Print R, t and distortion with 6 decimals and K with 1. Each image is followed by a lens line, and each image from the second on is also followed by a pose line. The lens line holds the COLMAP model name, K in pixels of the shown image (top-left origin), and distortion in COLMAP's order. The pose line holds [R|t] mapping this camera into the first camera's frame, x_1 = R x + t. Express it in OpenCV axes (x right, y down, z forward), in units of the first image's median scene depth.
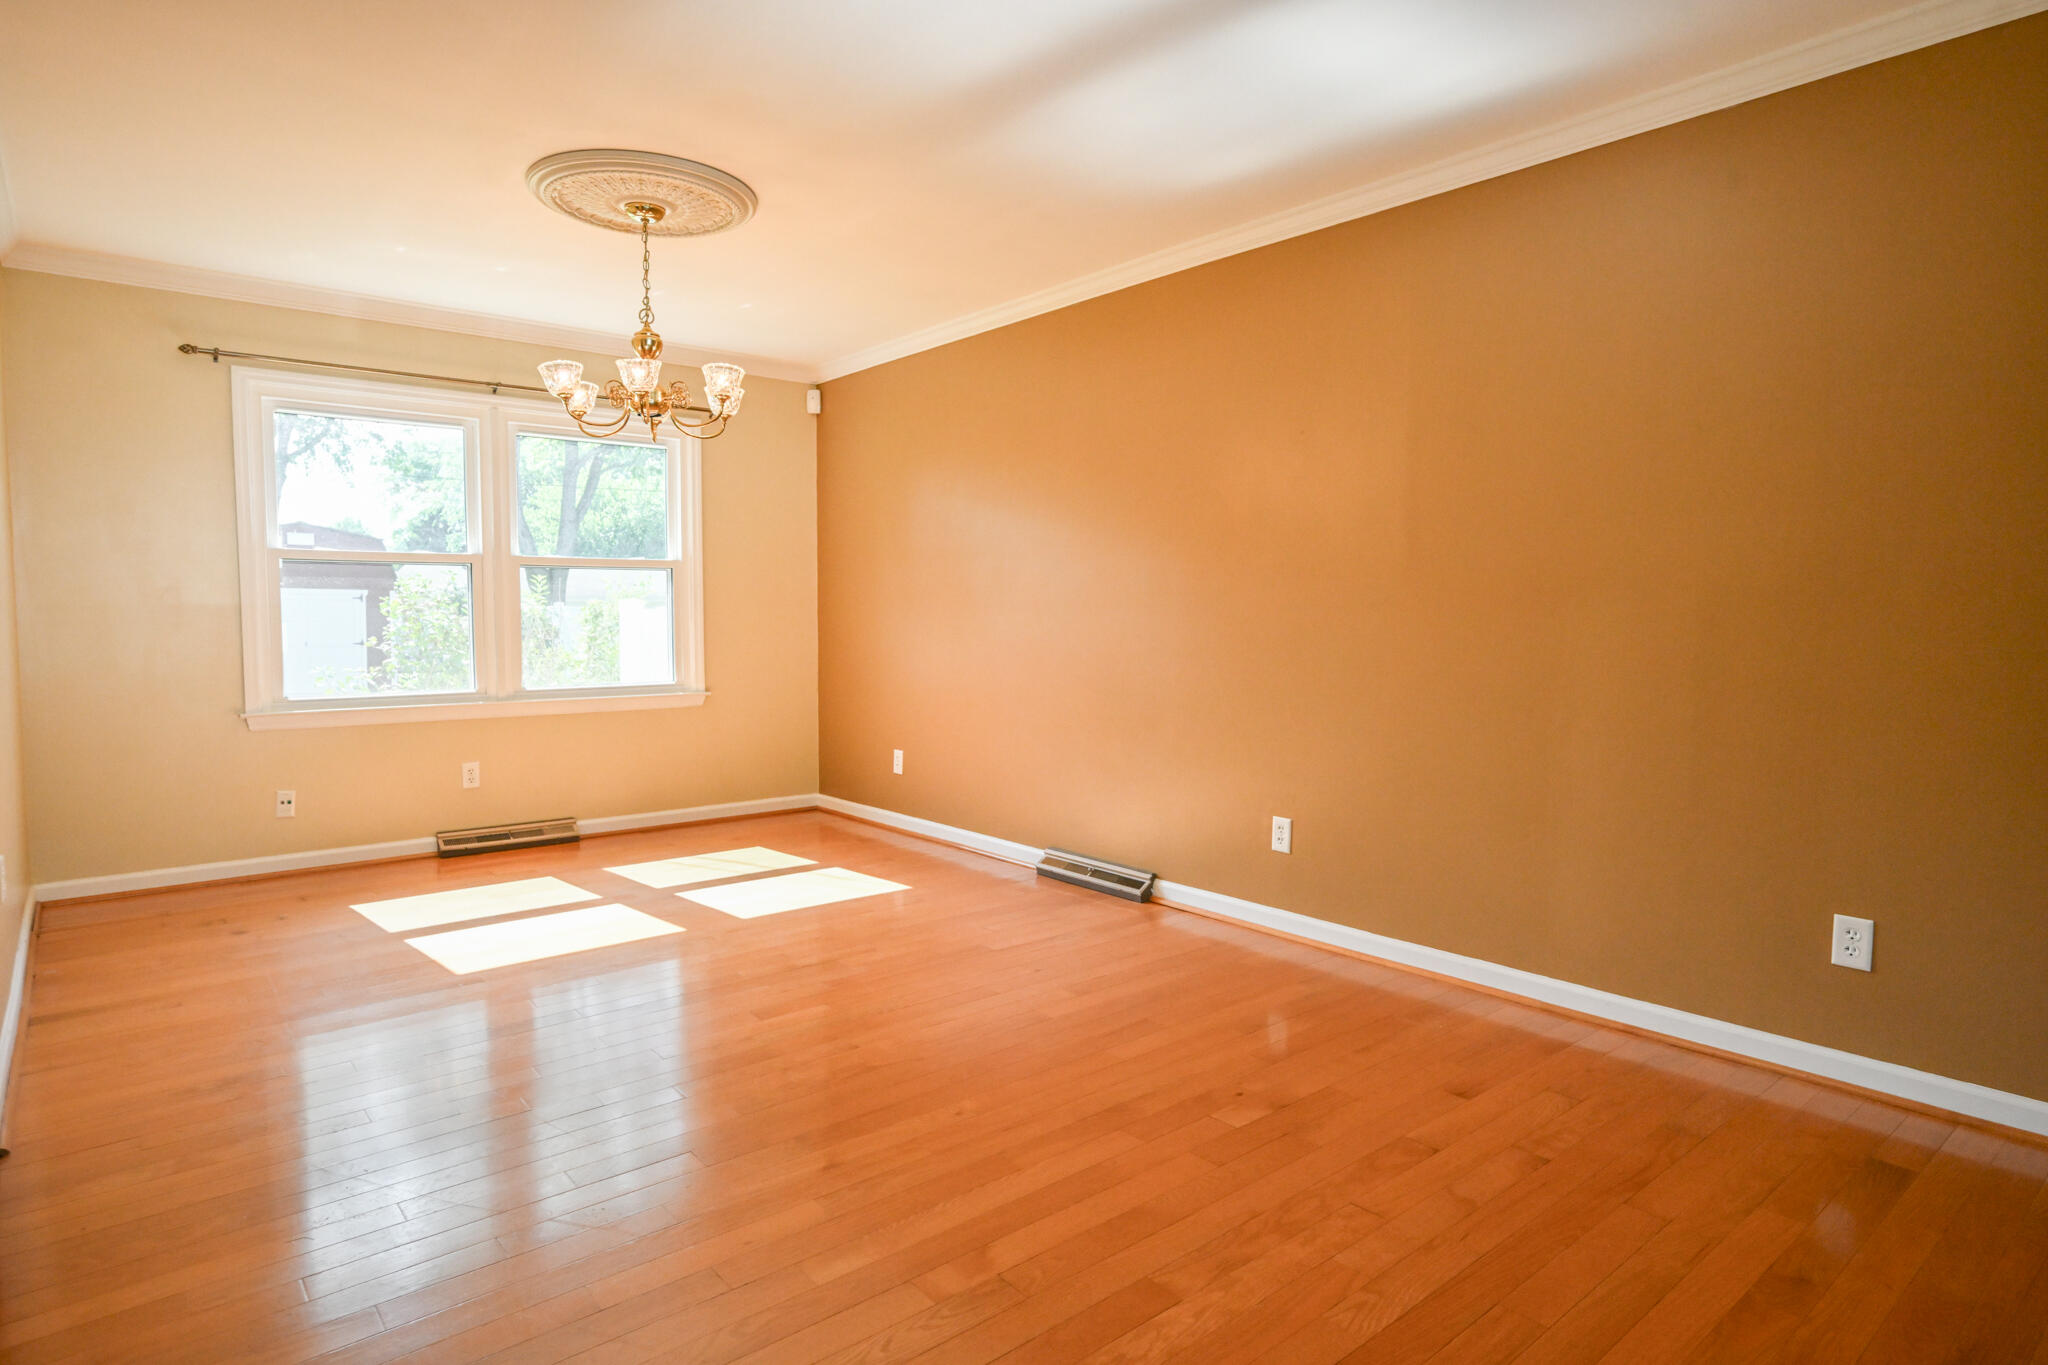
lens RADIAL K [[1153.9, 0, 1024.0], [0, 1153.9, 682.5], [0, 0, 1]] dist [0.000984, 0.000136]
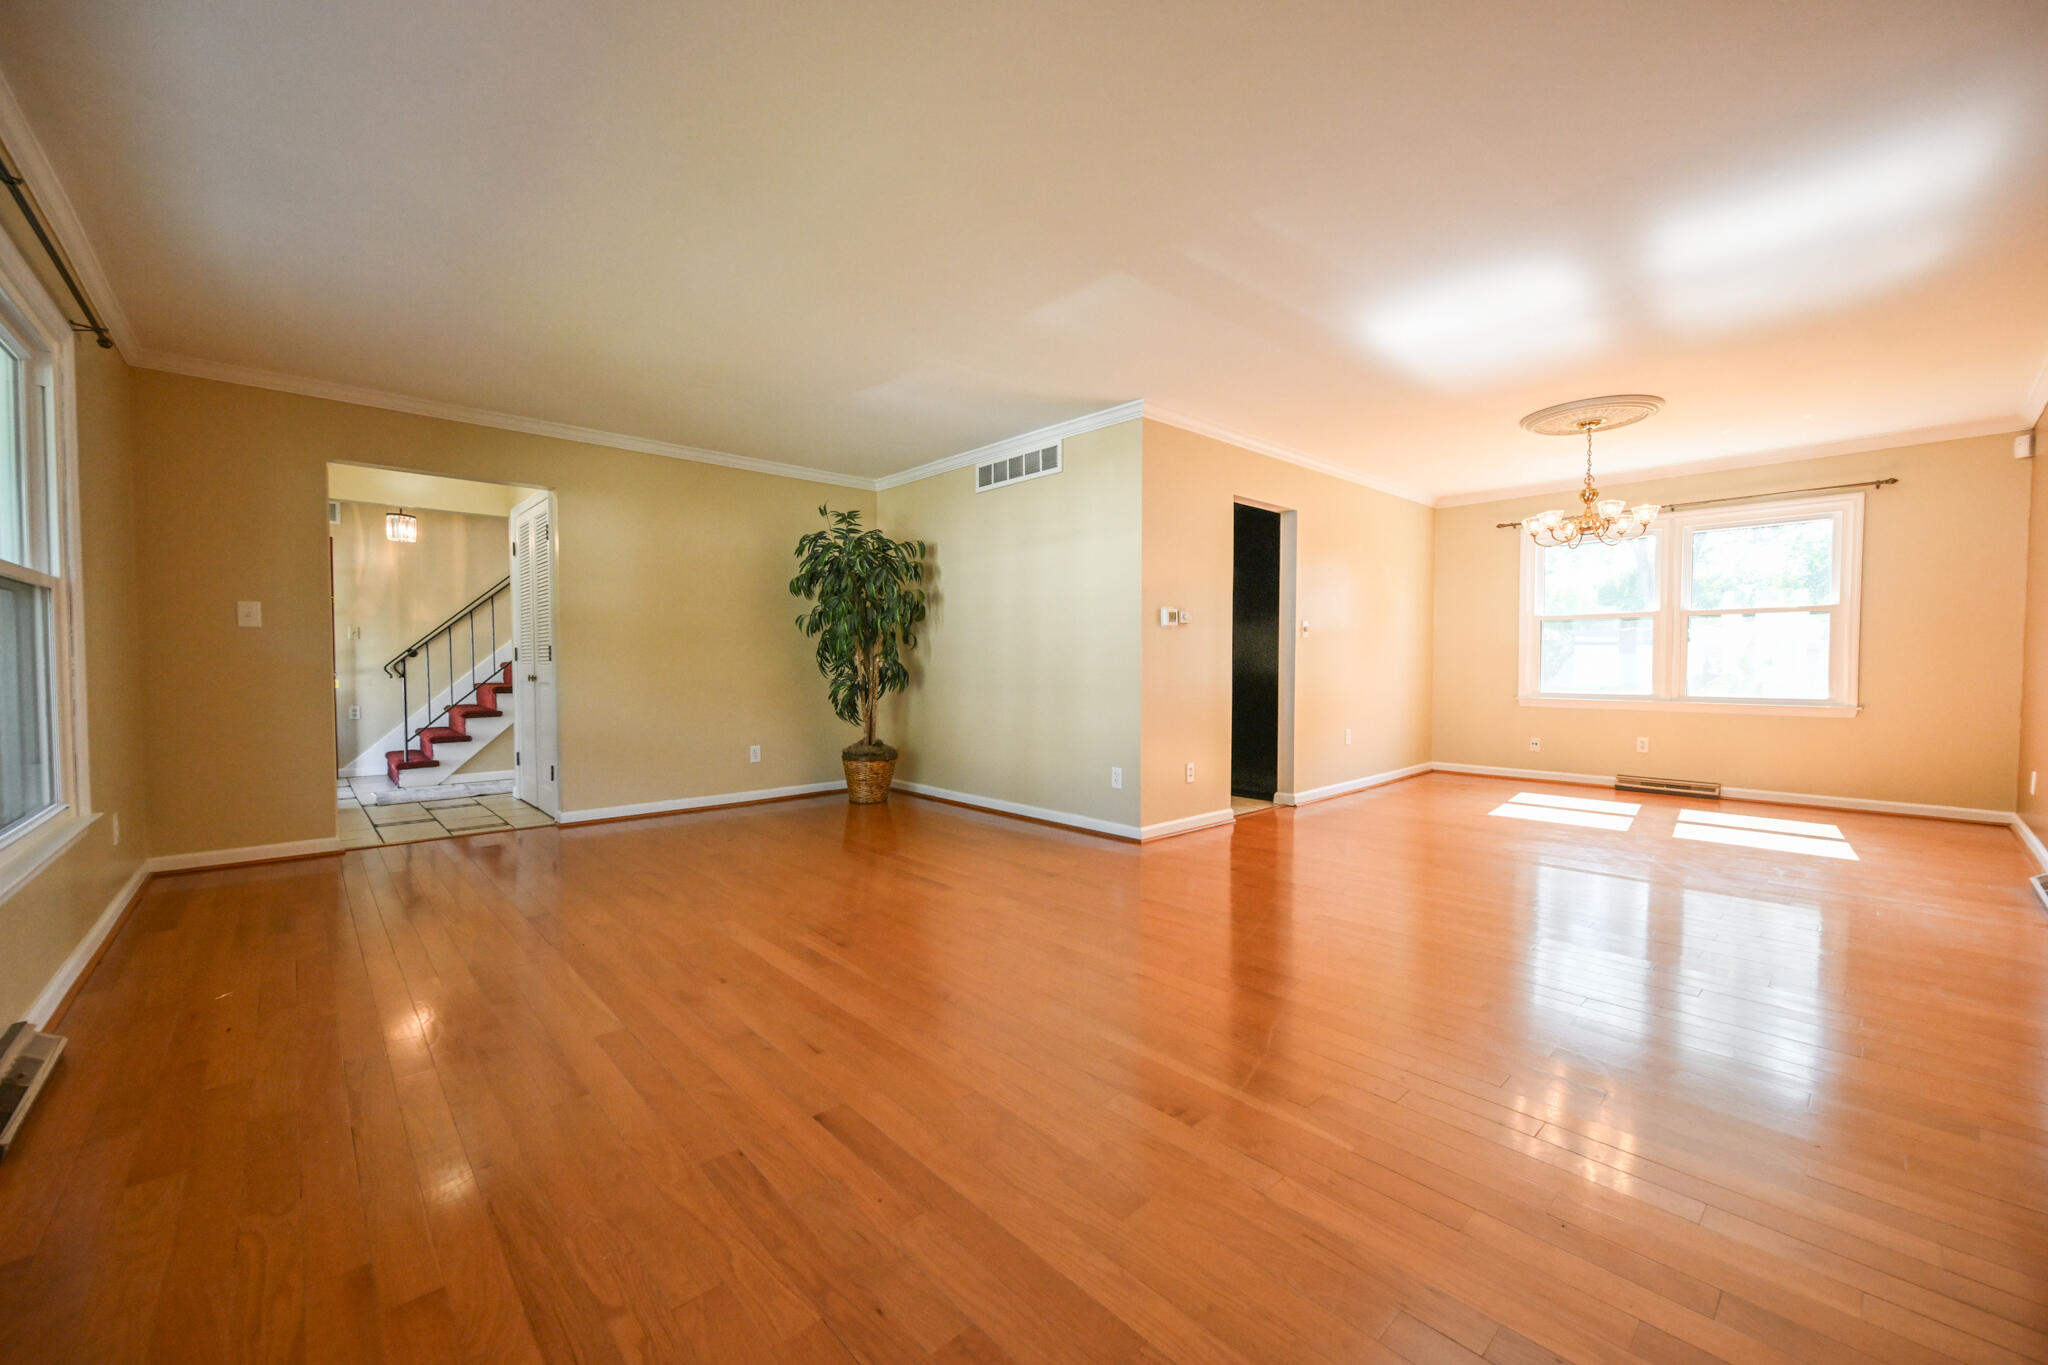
lens RADIAL K [[842.5, 0, 1020.1], [0, 842.5, 687.2], [0, 0, 1]] dist [-0.001348, -0.000332]
pose [[0.008786, 0.034452, -0.999368, 0.698373], [-0.057368, 0.997778, 0.033893, 0.008087], [0.998314, 0.057034, 0.010742, 0.085361]]
